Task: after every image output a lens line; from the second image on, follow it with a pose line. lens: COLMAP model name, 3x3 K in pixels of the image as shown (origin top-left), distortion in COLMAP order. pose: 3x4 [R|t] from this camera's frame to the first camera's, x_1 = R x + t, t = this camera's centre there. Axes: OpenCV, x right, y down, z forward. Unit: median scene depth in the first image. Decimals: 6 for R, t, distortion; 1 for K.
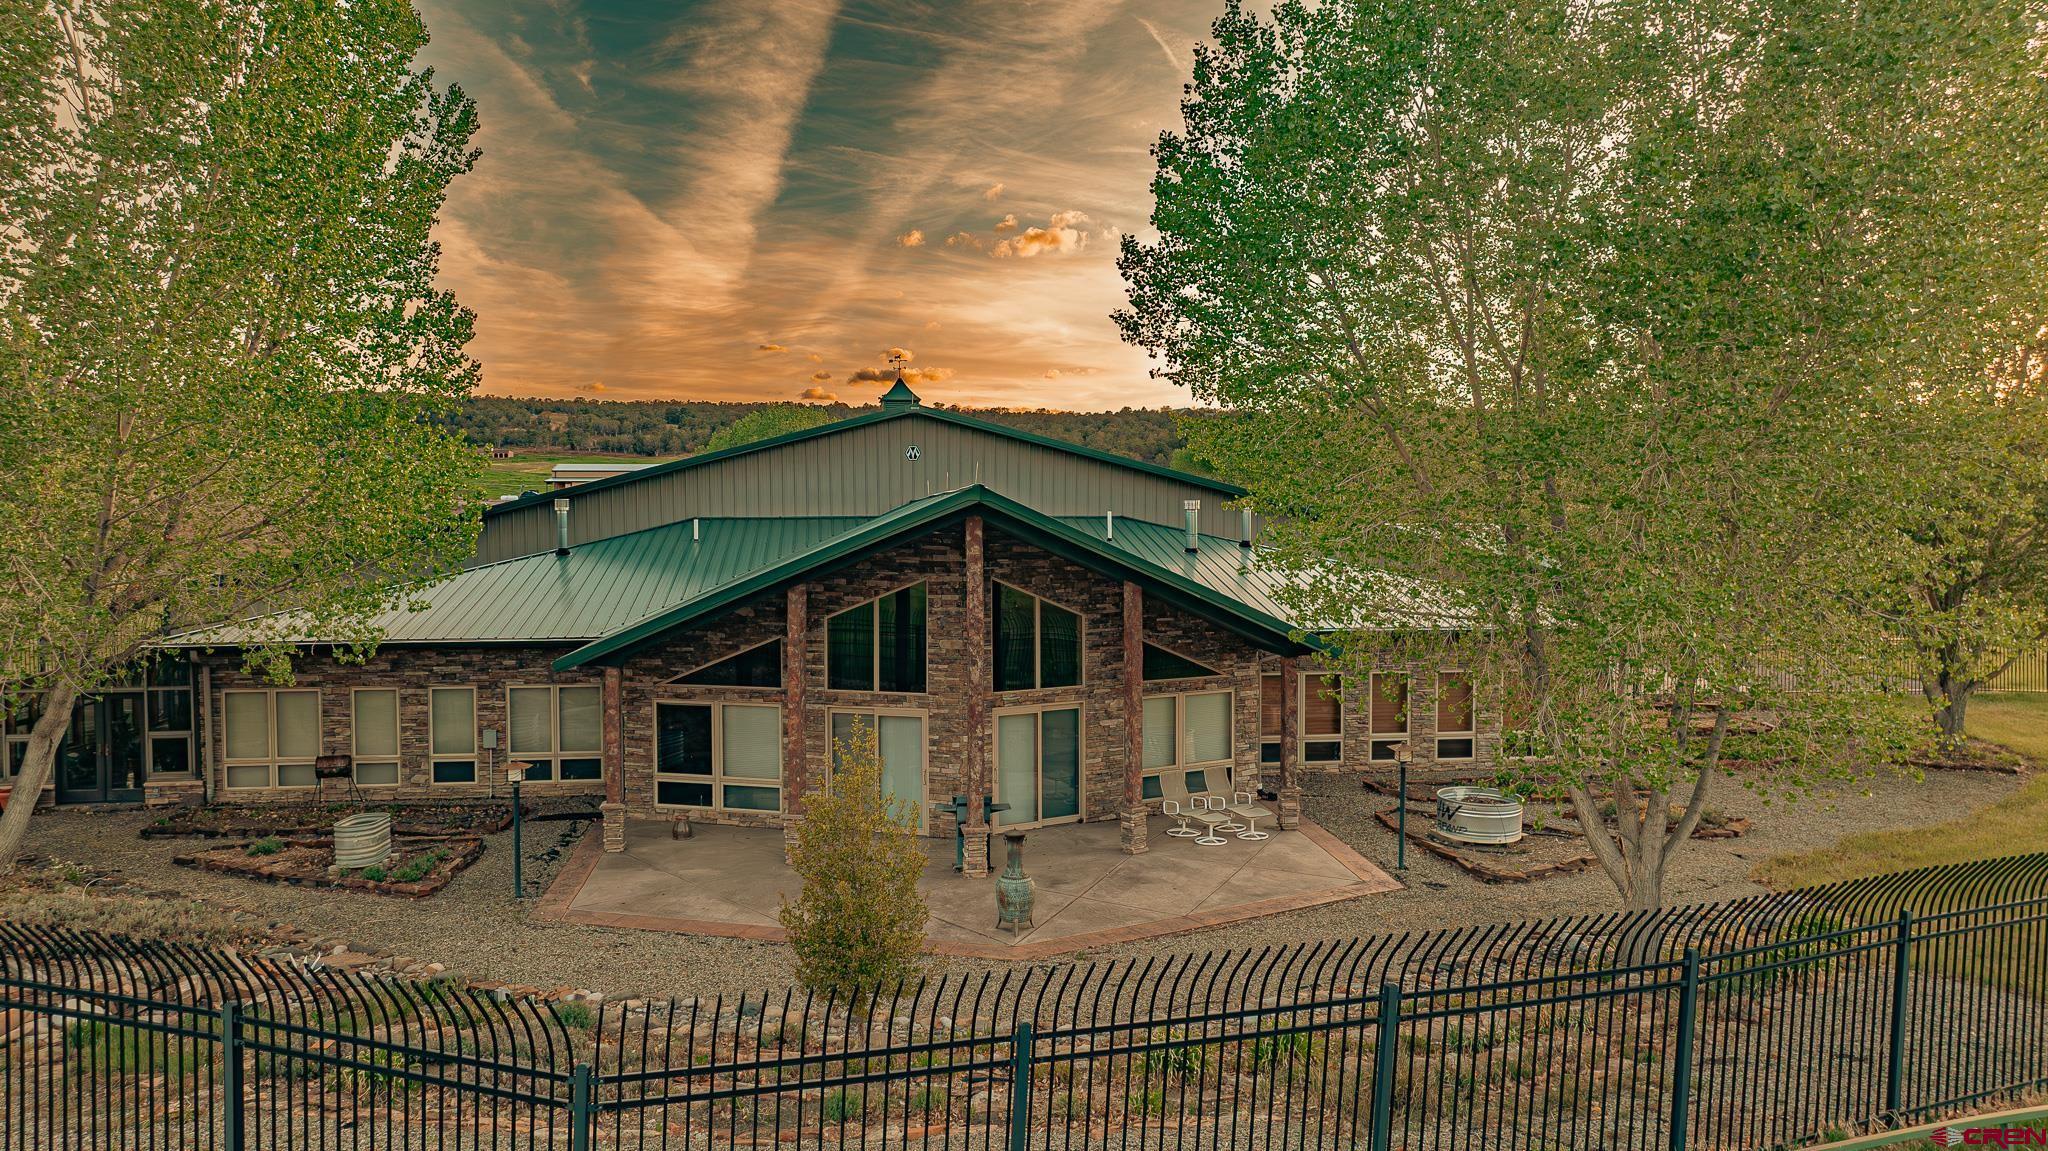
lens RADIAL K [[1452.4, 0, 1024.0], [0, 1452.4, 575.5], [0, 0, 1]] dist [-0.035490, 0.071206]
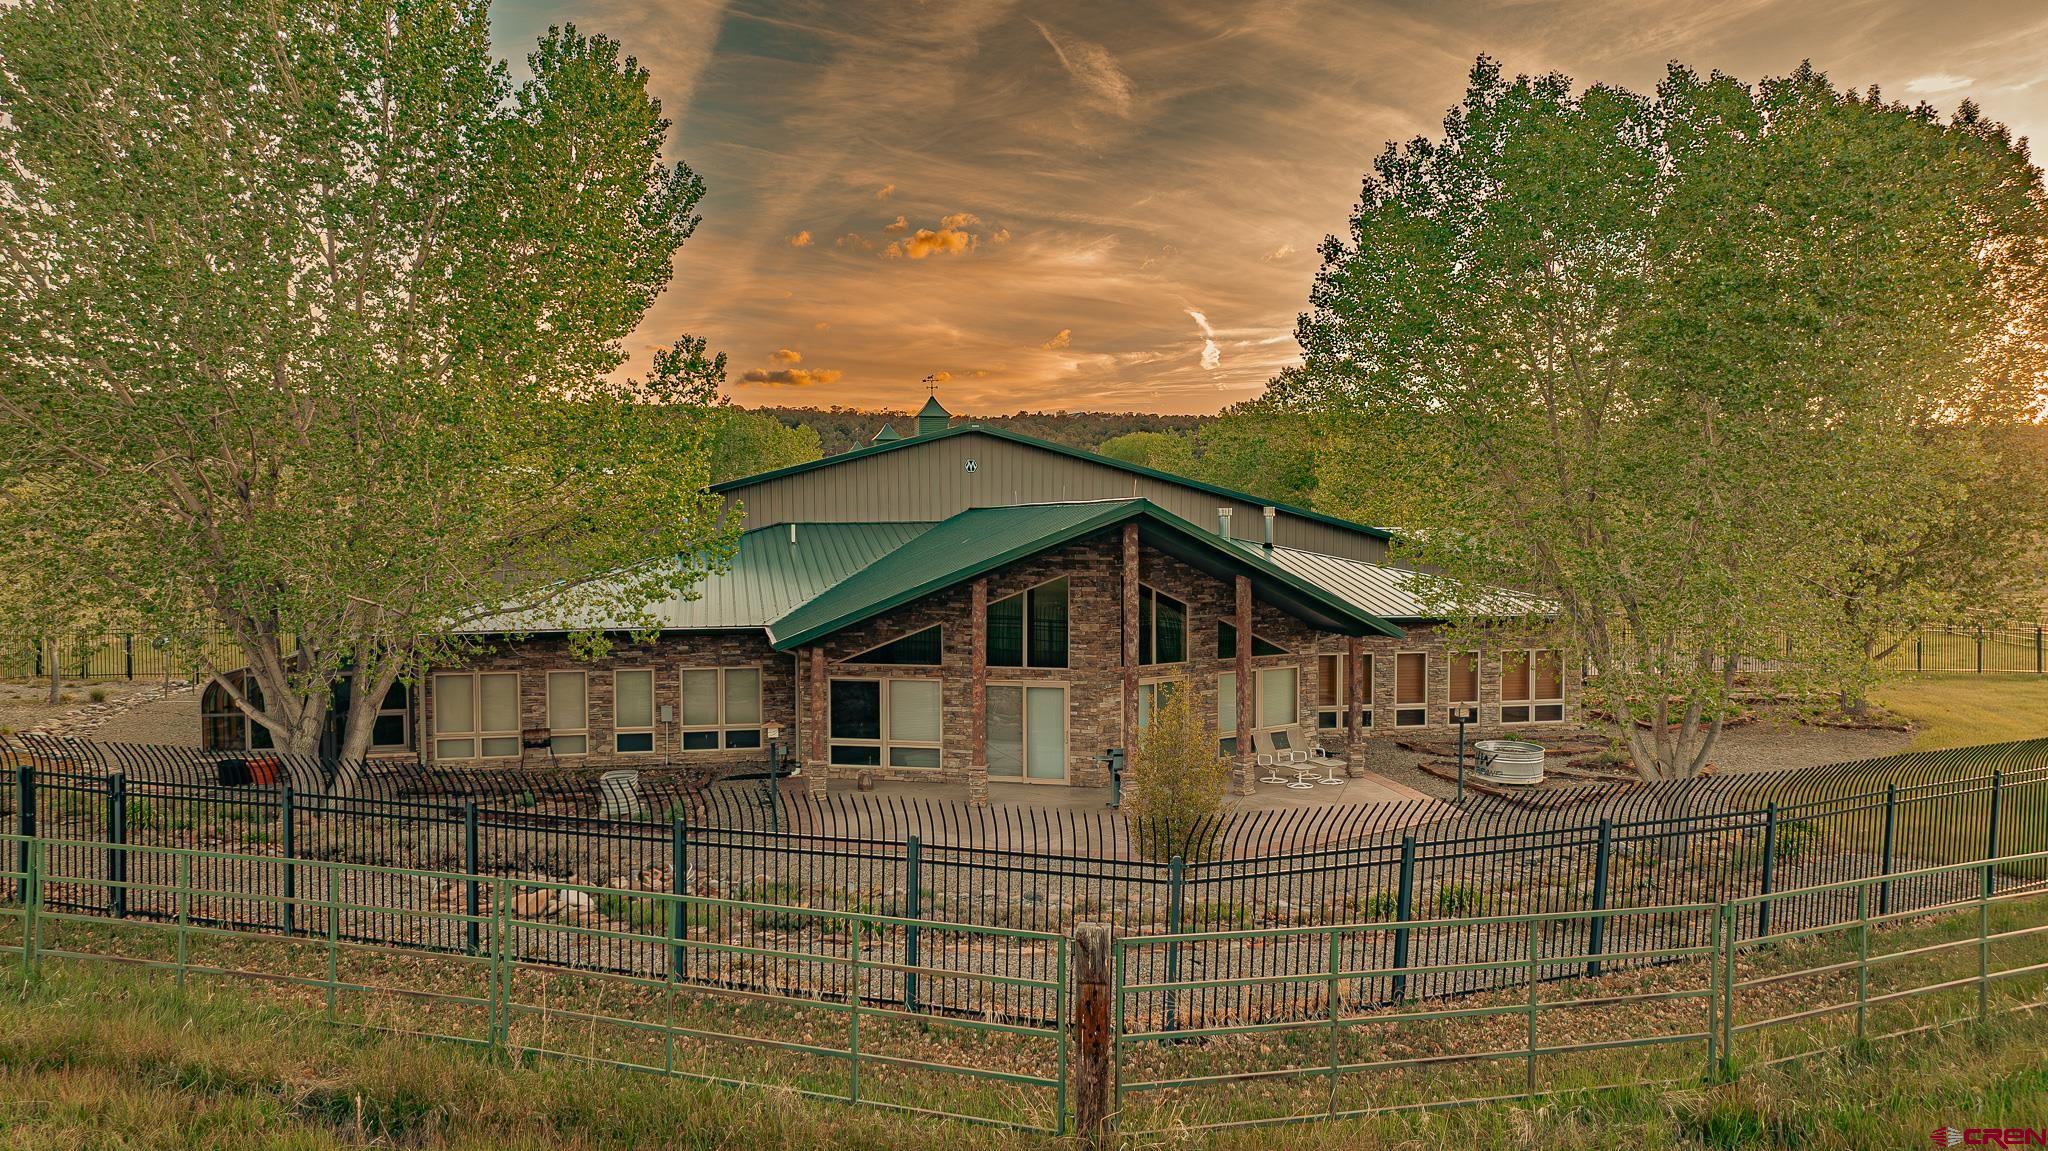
lens RADIAL K [[1452.8, 0, 1030.7], [0, 1452.8, 595.1], [0, 0, 1]] dist [-0.009323, 0.029766]
pose [[0.996964, -0.003613, 0.077780, -0.184904], [0.002775, 0.999937, 0.010882, 0.006062], [-0.077815, -0.010633, 0.996911, -0.205610]]
